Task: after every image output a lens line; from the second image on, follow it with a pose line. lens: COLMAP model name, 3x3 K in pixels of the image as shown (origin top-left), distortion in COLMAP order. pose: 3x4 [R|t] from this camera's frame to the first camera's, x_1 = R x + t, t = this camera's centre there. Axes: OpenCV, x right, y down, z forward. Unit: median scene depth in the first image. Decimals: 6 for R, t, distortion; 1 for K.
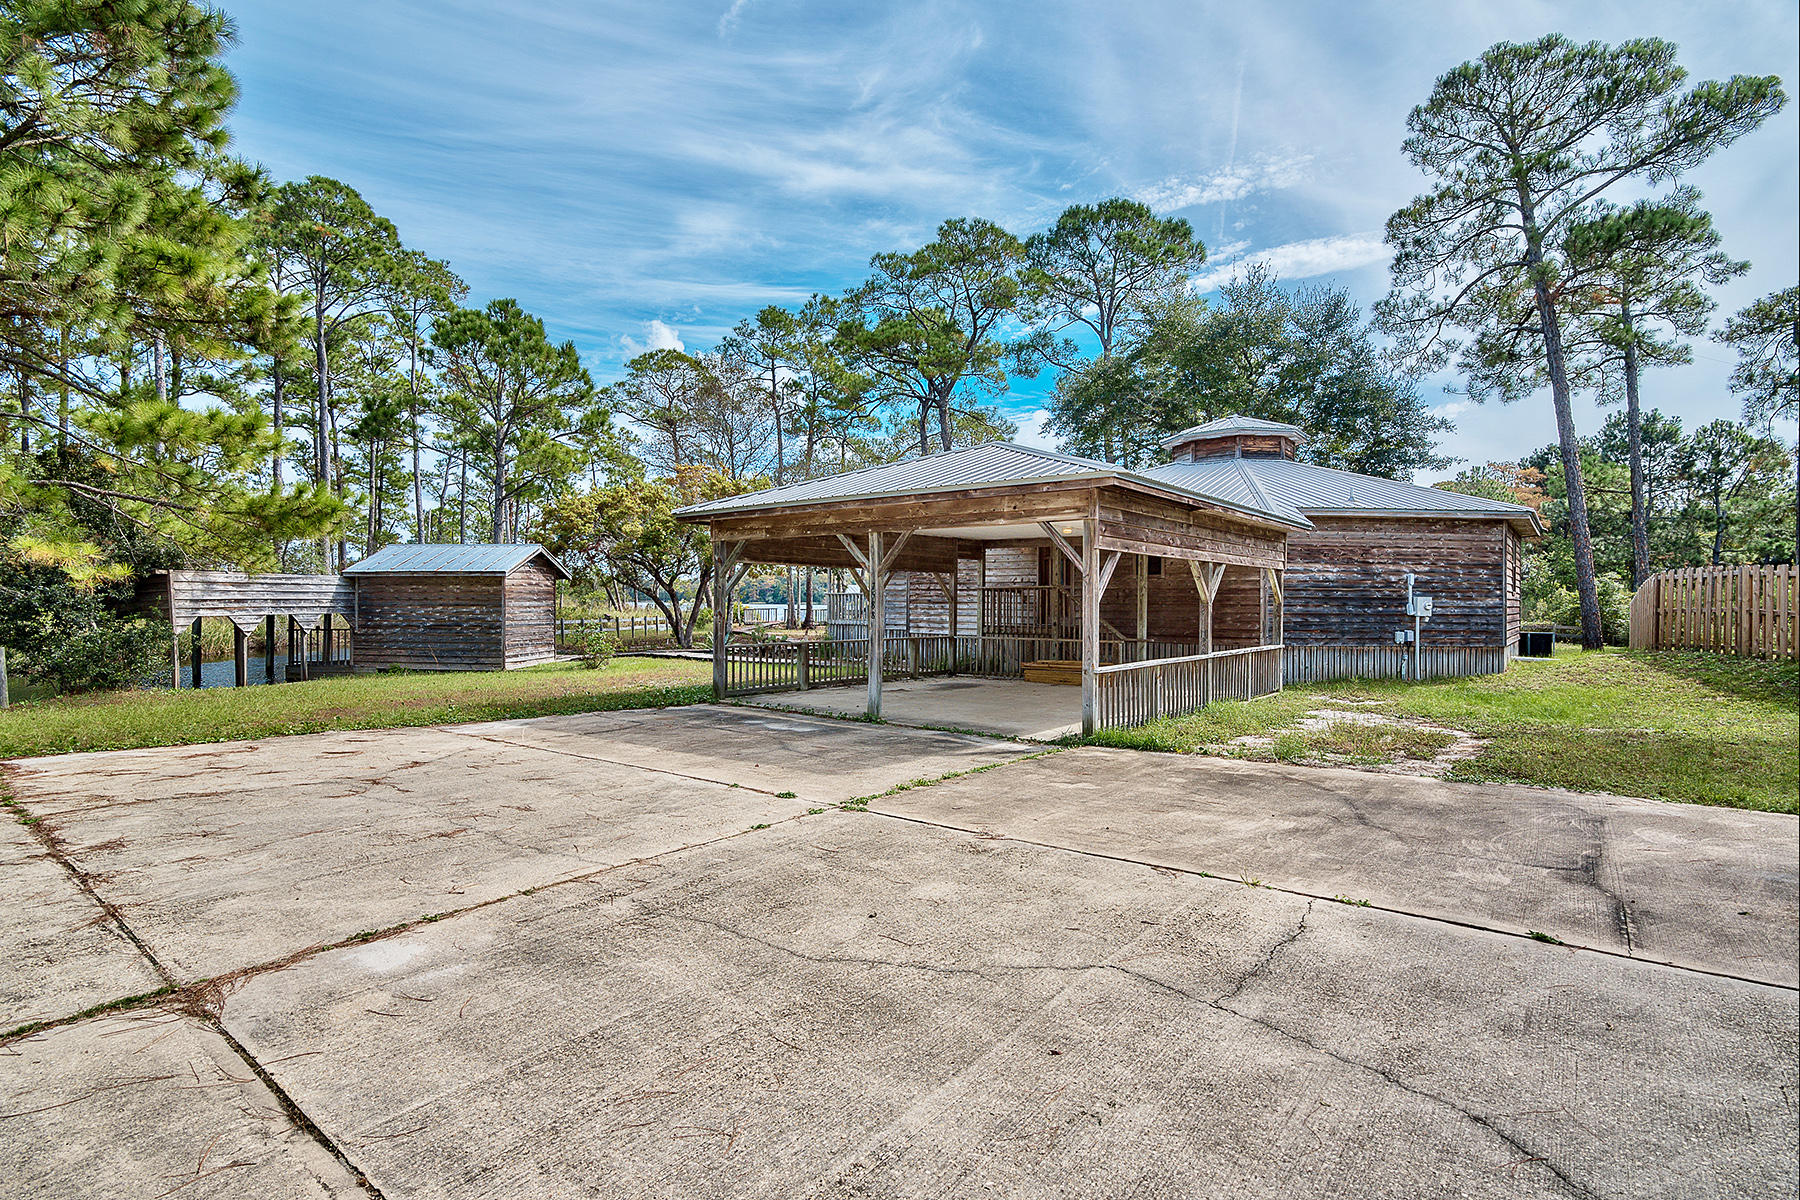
lens RADIAL K [[899.3, 0, 783.1], [0, 899.3, 601.2], [0, 0, 1]] dist [0.018054, -0.000480]
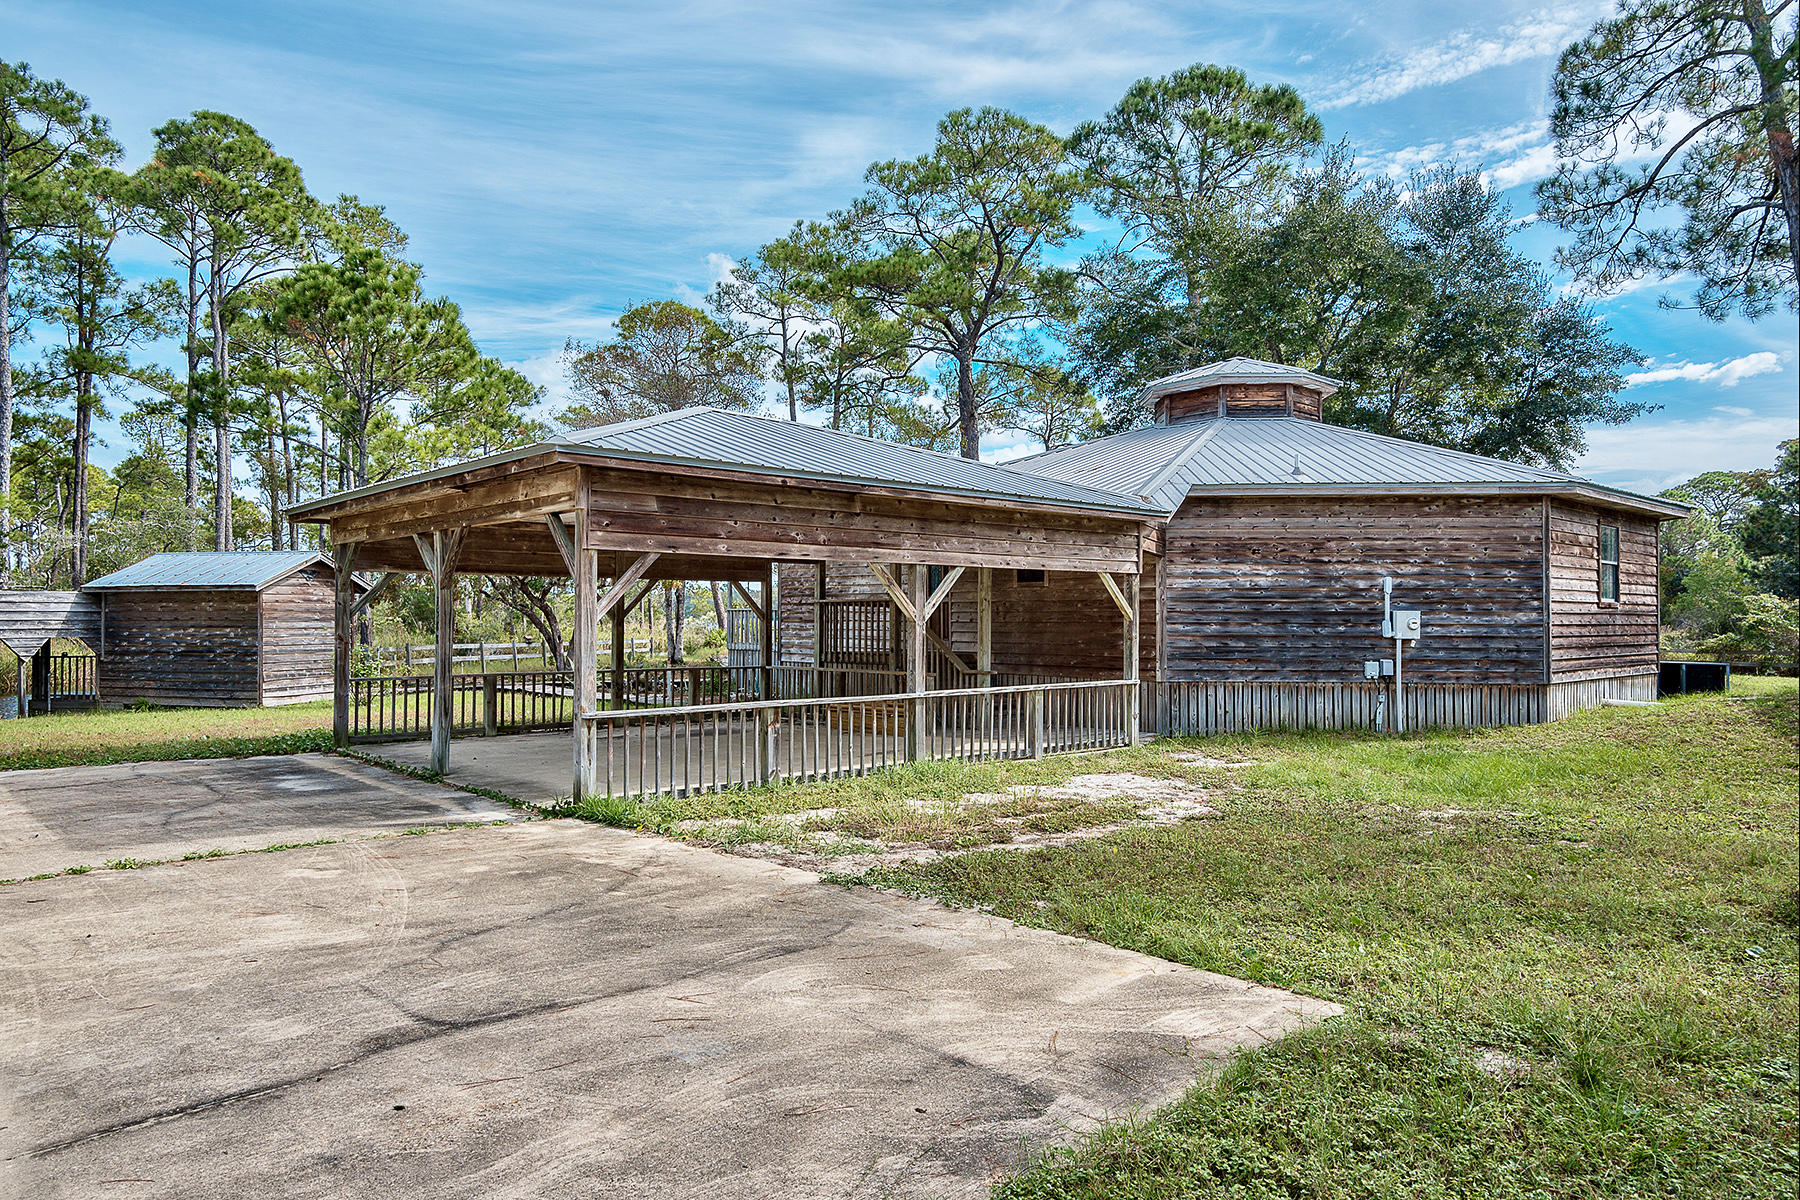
lens RADIAL K [[1155.8, 0, 750.7], [0, 1155.8, 602.7], [0, 0, 1]] dist [-0.041818, 0.103012]
pose [[0.987837, -0.005939, -0.155381, 0.286815], [0.003472, 0.999864, -0.016144, 0.001320], [0.155456, 0.015408, 0.987723, 0.050439]]
